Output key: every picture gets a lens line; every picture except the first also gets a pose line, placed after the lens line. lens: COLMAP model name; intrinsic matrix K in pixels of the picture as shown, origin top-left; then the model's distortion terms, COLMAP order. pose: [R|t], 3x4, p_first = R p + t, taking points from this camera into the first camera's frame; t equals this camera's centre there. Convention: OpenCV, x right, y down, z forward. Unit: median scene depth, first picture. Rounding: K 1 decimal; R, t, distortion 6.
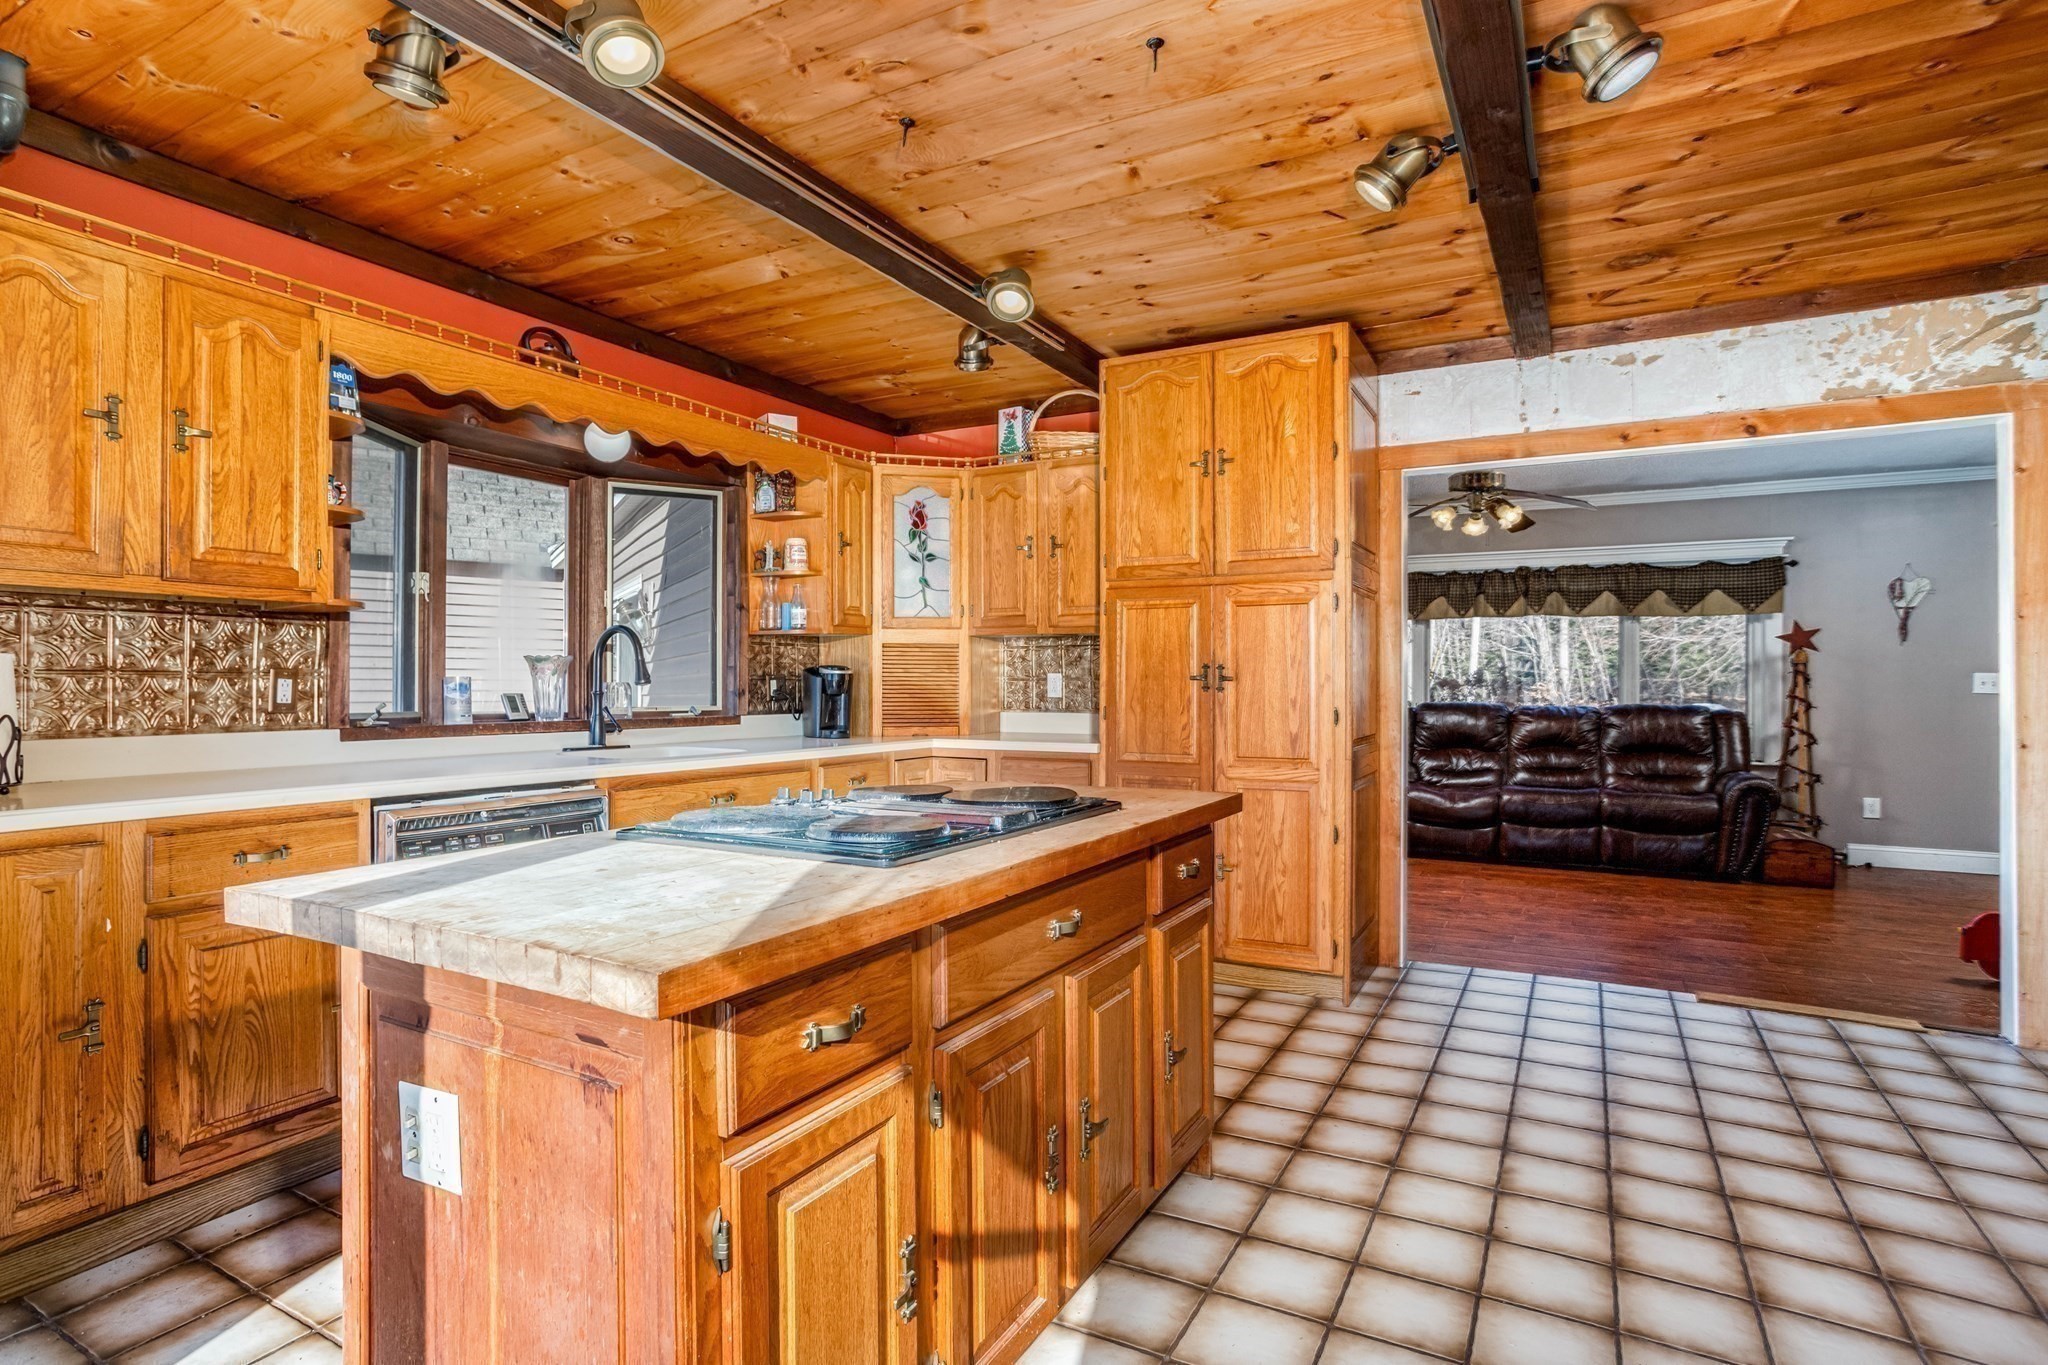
lens RADIAL K [[1007.3, 0, 1021.1], [0, 1007.3, 679.2], [0, 0, 1]] dist [-0.044973, 0.021177]
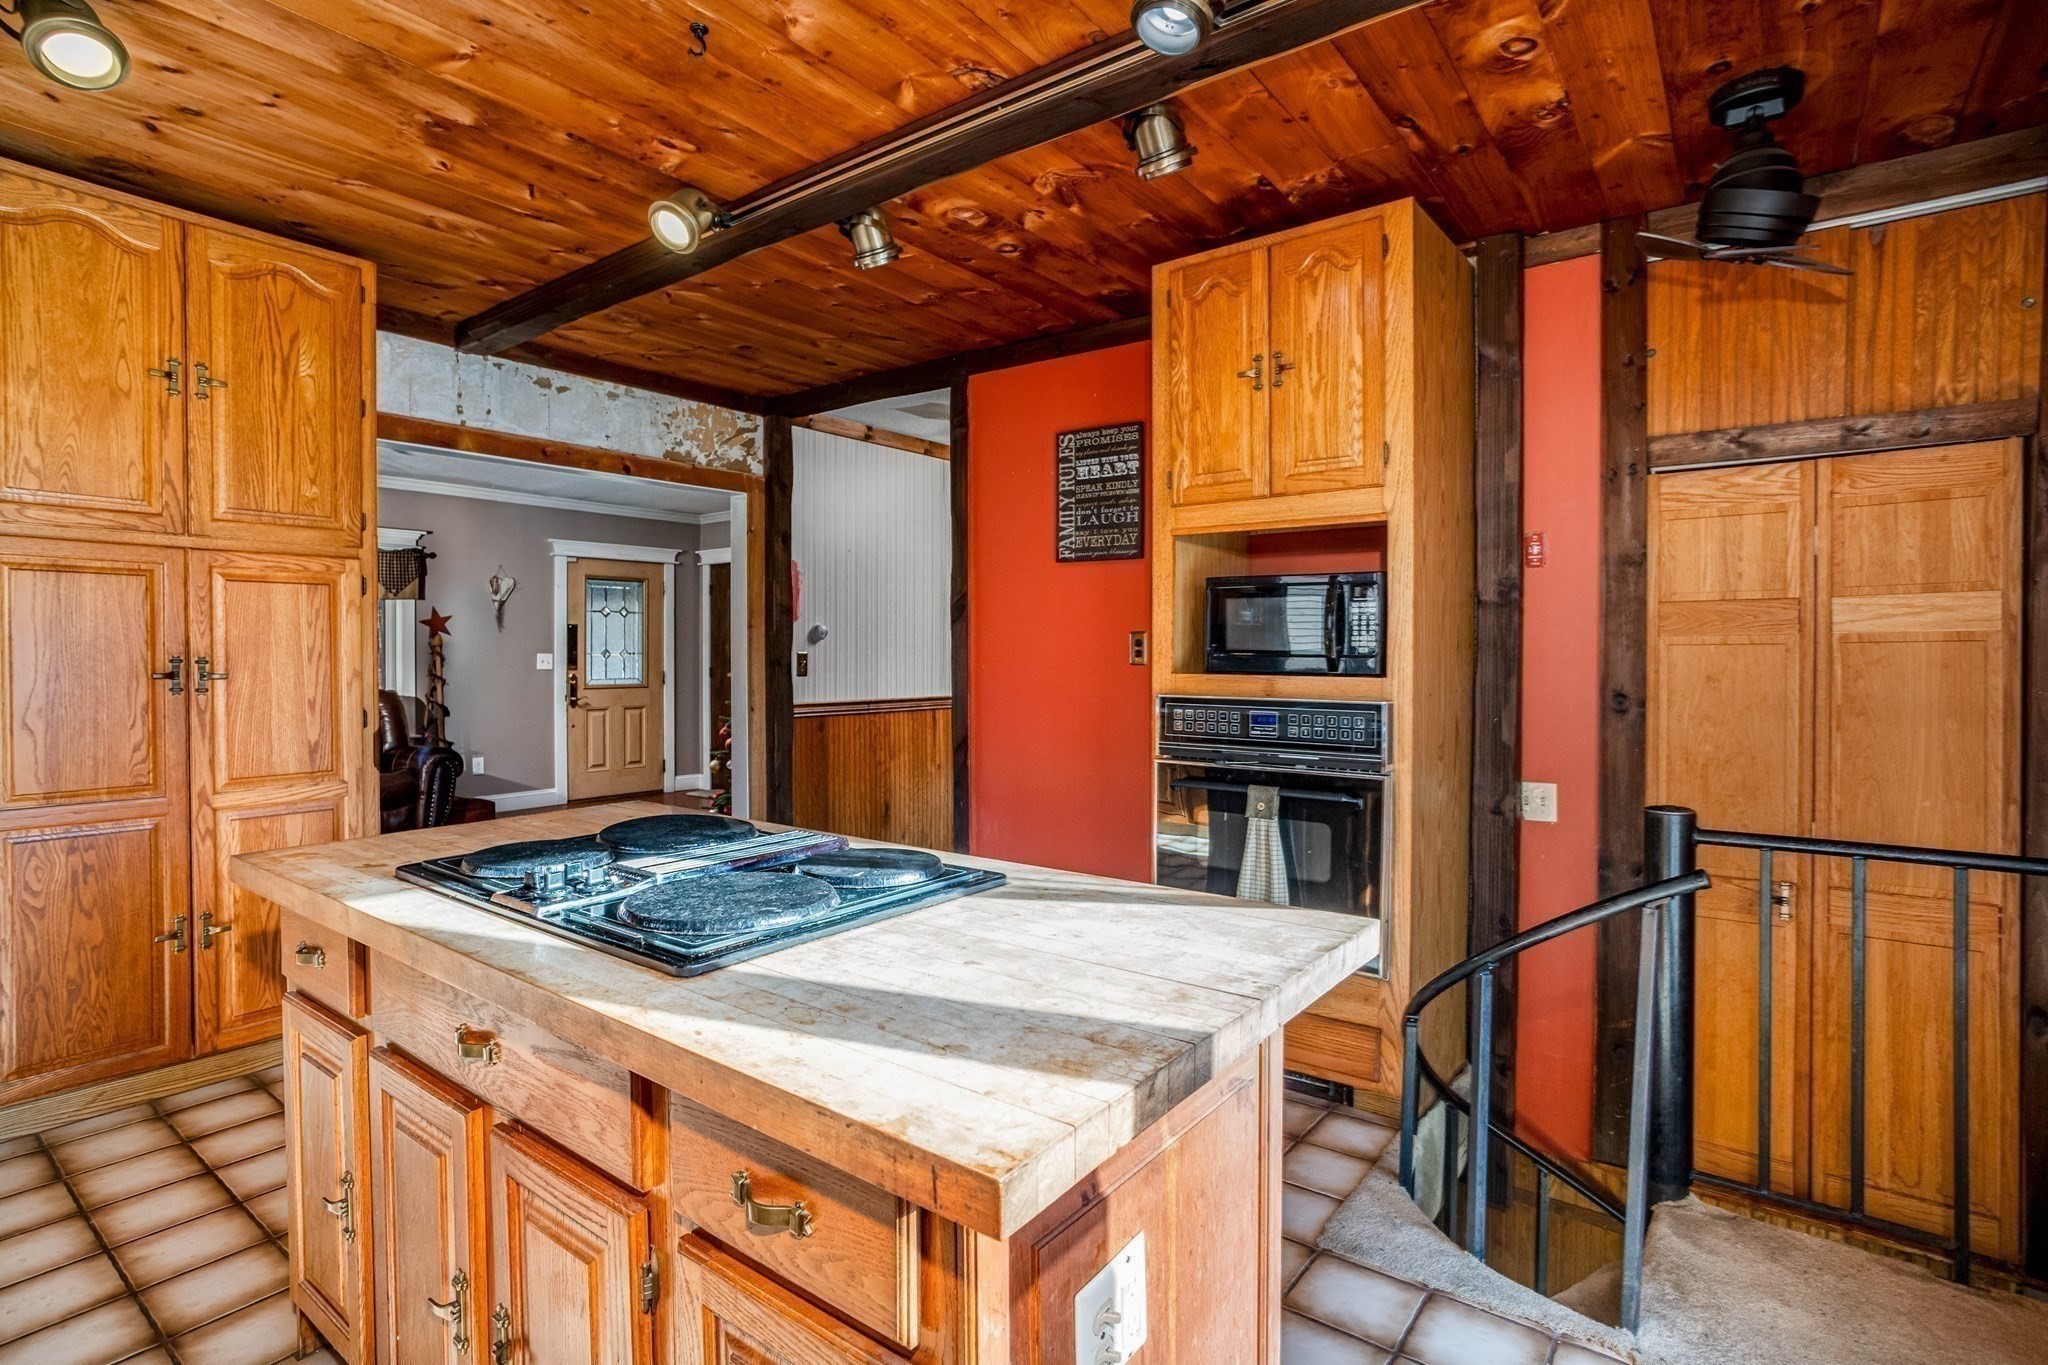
lens RADIAL K [[1007.3, 0, 1021.1], [0, 1007.3, 679.2], [0, 0, 1]] dist [-0.044973, 0.021177]
pose [[0.136910, -0.028525, 0.990173, -0.446857], [-0.004586, 0.999556, 0.029429, -0.023434], [-0.990573, -0.008570, 0.136718, 0.314028]]
